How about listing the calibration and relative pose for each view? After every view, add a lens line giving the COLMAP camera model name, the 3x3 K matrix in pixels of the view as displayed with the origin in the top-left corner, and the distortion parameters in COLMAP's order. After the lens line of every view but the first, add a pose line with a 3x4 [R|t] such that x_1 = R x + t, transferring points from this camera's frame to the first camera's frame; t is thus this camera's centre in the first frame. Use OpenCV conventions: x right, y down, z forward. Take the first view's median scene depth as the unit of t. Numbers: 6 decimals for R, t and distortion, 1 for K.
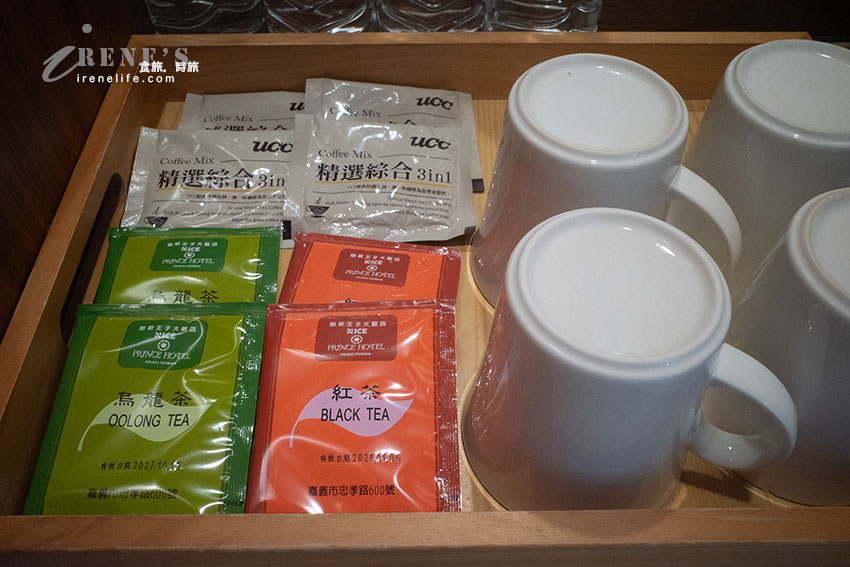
lens RADIAL K [[684.0, 0, 416.8], [0, 684.0, 285.5], [0, 0, 1]] dist [-0.026390, 0.000401]
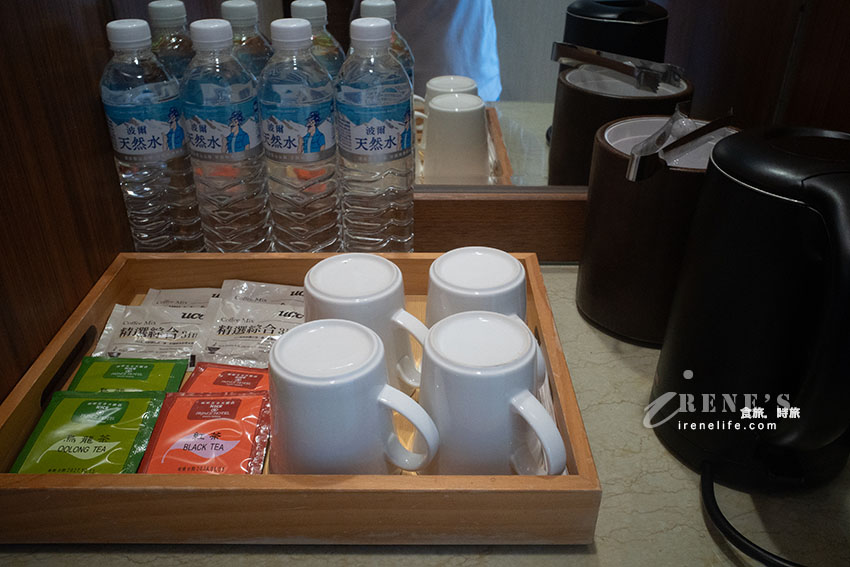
lens RADIAL K [[684.0, 0, 429.6], [0, 684.0, 287.5], [0, 0, 1]] dist [-0.026390, 0.000401]
pose [[0.999959, 0.008752, 0.002219, 0.358063], [-0.007322, 0.929905, -0.367727, 0.338632], [-0.005282, 0.367696, 0.929931, -0.557077]]
